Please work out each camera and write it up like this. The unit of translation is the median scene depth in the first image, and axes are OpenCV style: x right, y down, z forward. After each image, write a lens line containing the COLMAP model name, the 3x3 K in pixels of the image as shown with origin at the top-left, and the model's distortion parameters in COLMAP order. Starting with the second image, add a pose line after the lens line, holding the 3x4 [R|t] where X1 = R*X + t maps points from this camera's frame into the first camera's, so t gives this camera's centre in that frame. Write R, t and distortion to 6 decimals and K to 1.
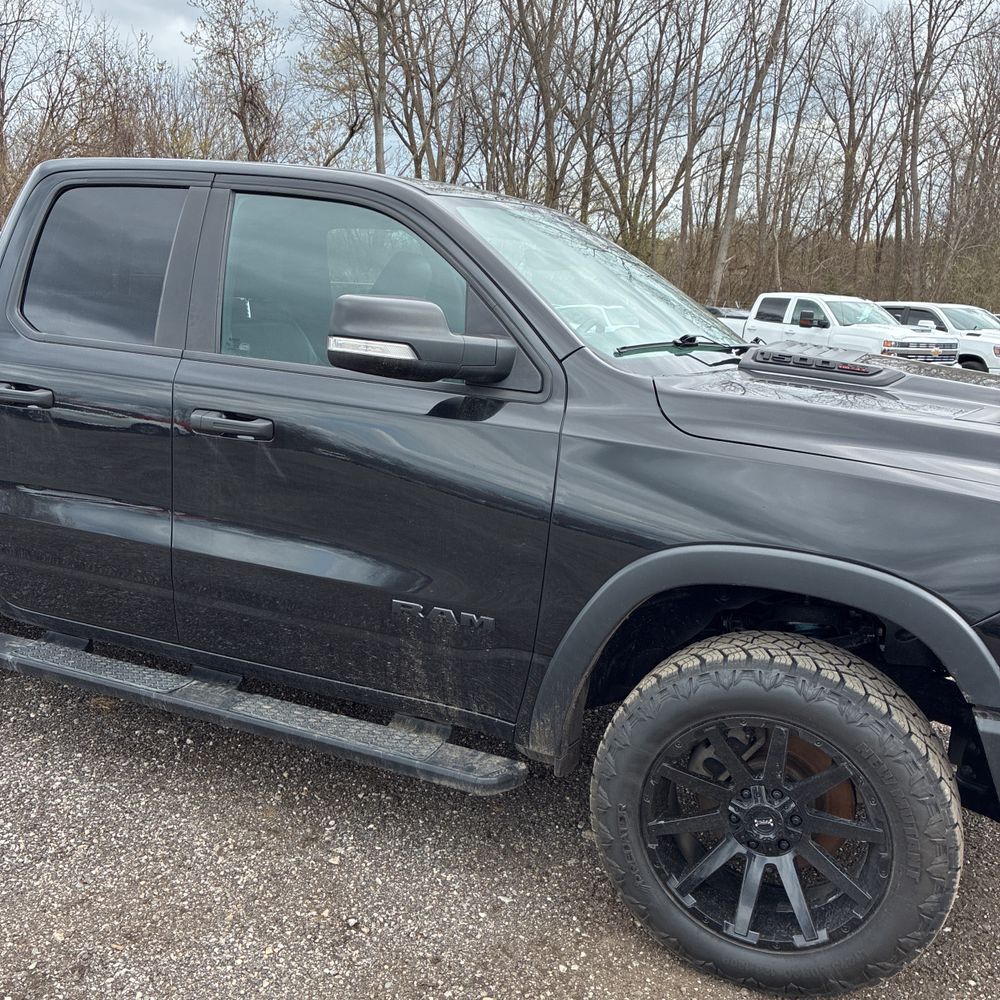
lens RADIAL K [[1027.0, 0, 493.5], [0, 1027.0, 494.2], [0, 0, 1]] dist [0.021865, 0.000000]
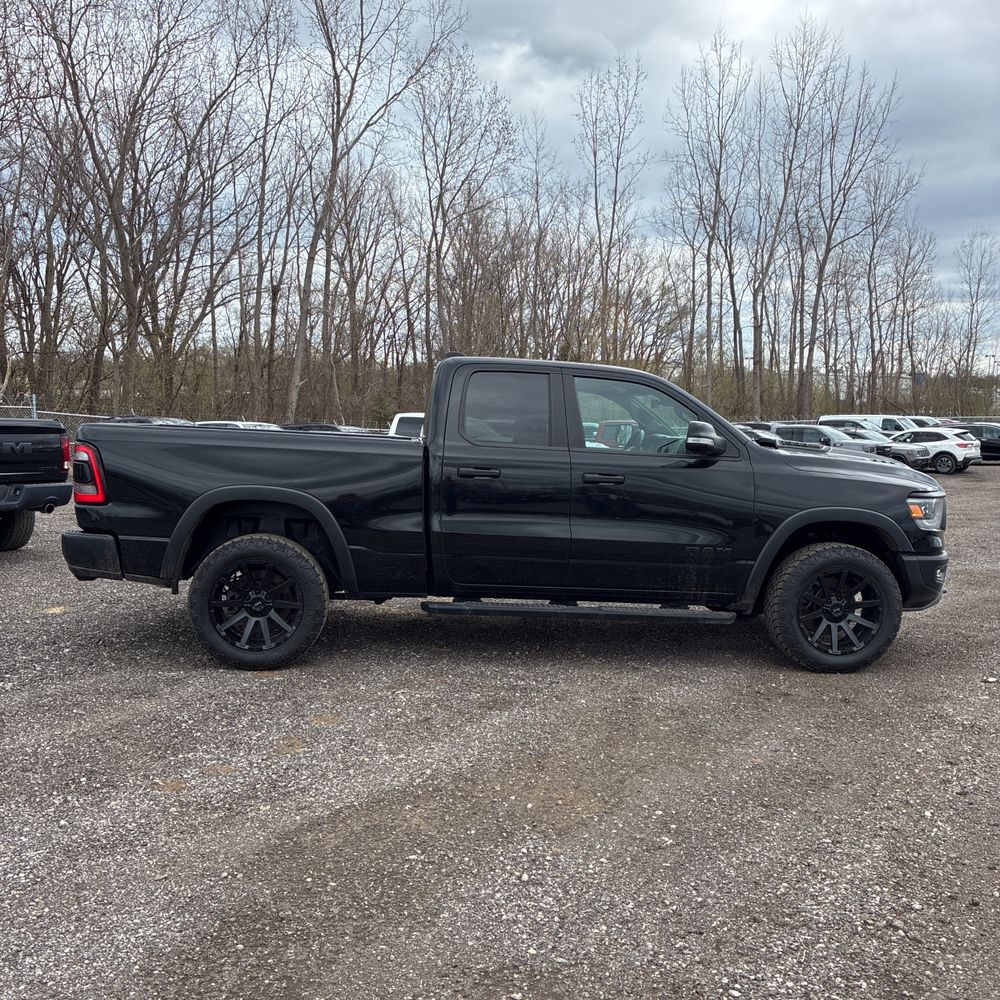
lens RADIAL K [[1027.0, 0, 494.4], [0, 1027.0, 492.9], [0, 0, 1]] dist [0.021865, 0.000000]
pose [[0.883673, -0.048239, 0.465613, -1.723927], [0.100679, 0.990983, -0.088407, 0.156438], [-0.457150, 0.125000, 0.880562, -0.982304]]
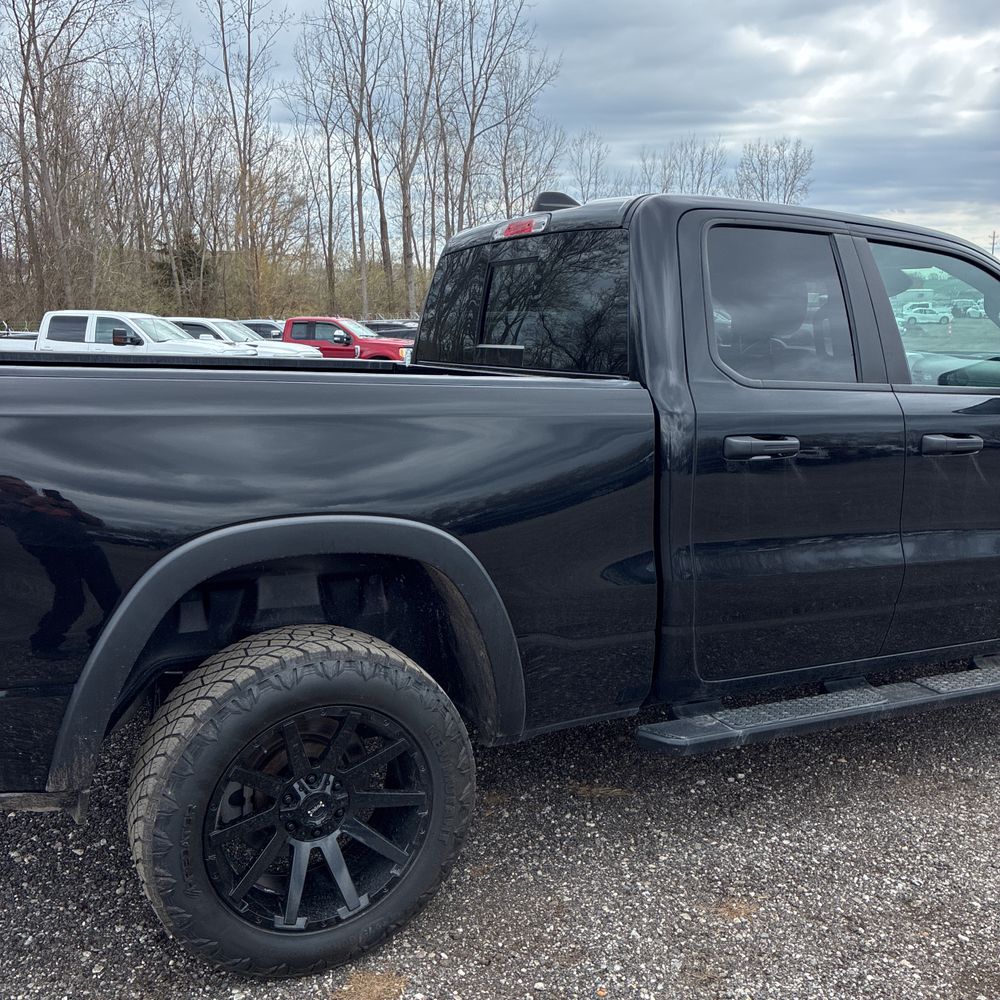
lens RADIAL K [[1027.0, 0, 498.4], [0, 1027.0, 493.7], [0, 0, 1]] dist [0.021865, 0.000000]
pose [[0.644645, -0.151568, 0.749306, -1.667950], [0.160484, 0.985139, 0.061204, -0.188766], [-0.747448, 0.080796, 0.659389, 0.707034]]
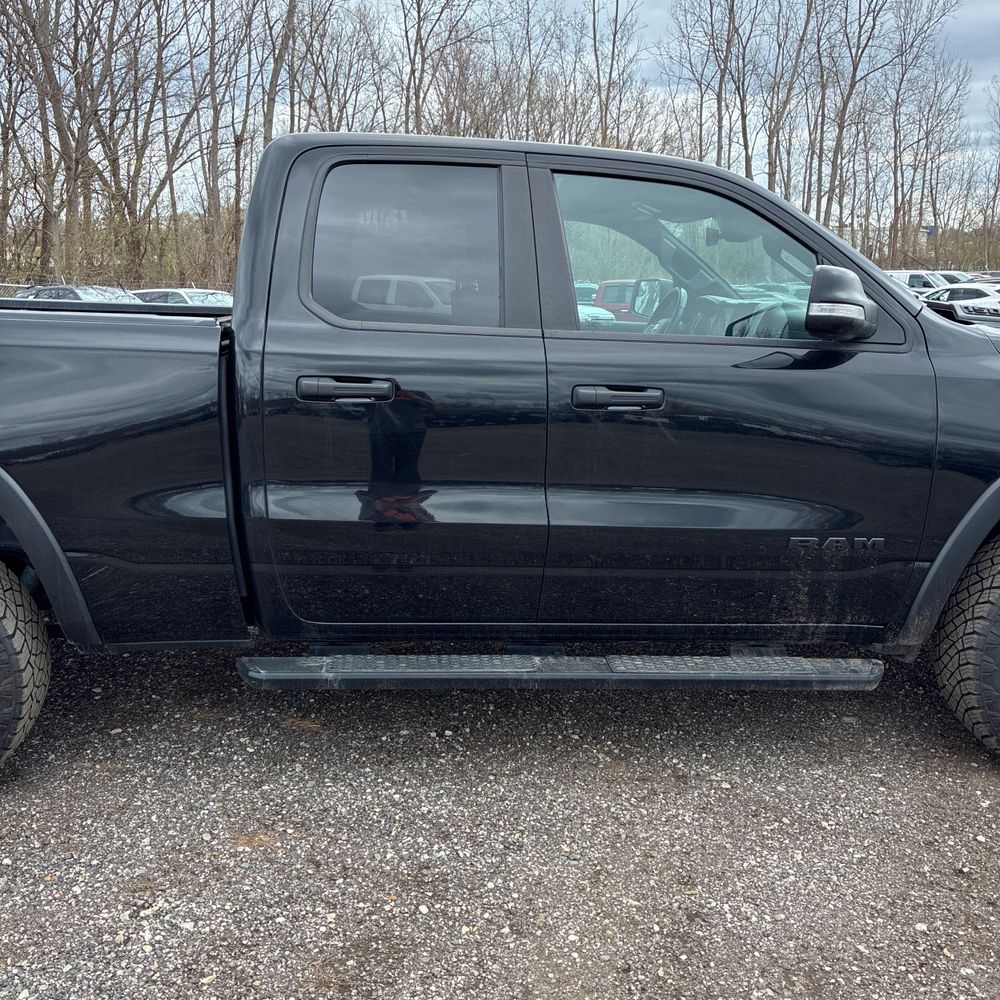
lens RADIAL K [[1027.0, 0, 486.1], [0, 1027.0, 499.7], [0, 0, 1]] dist [0.021865, 0.000000]
pose [[0.885052, -0.123999, 0.448673, -0.972136], [0.115958, 0.992212, 0.045477, -0.031337], [-0.450818, 0.011778, 0.892538, 0.151709]]
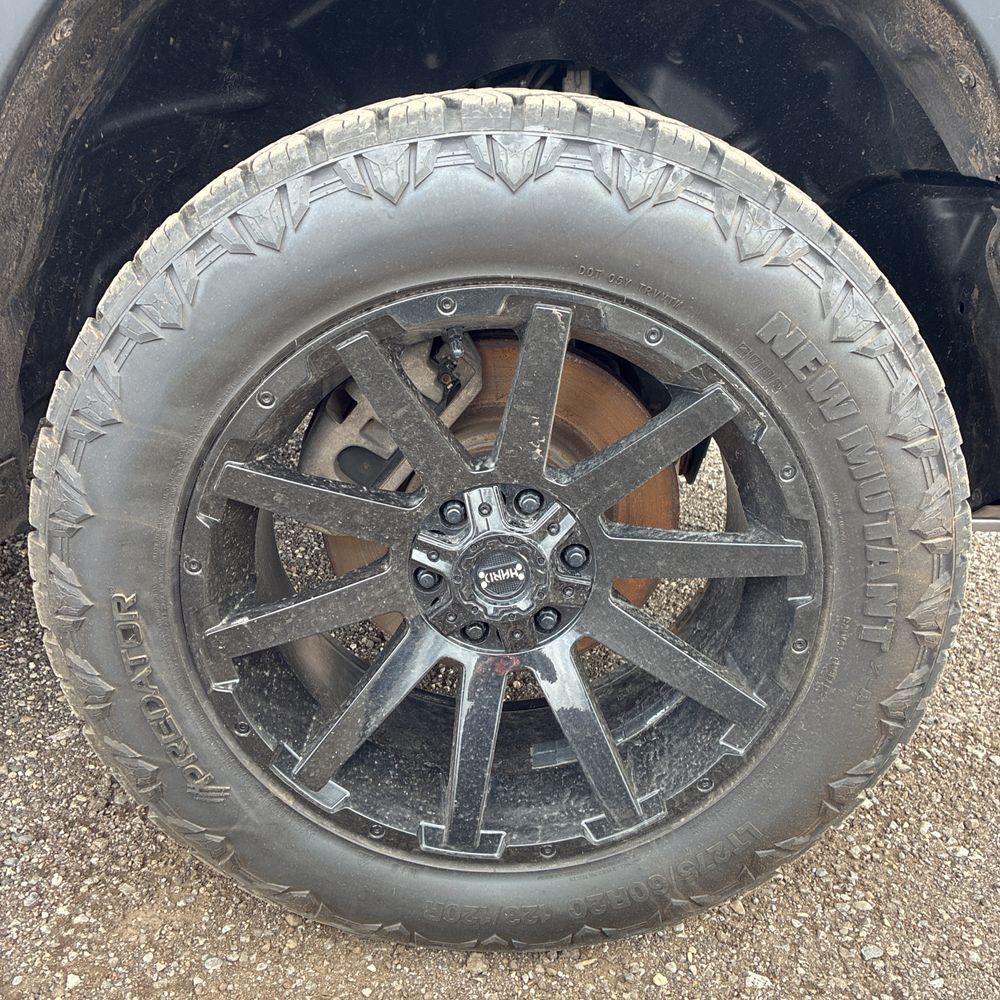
lens RADIAL K [[1027.0, 0, 504.1], [0, 1027.0, 494.4], [0, 0, 1]] dist [0.021865, 0.000000]
pose [[0.916100, -0.131612, 0.378733, 0.113510], [0.052405, 0.975791, 0.212333, 0.196984], [-0.397509, -0.174671, 0.900820, 0.626654]]
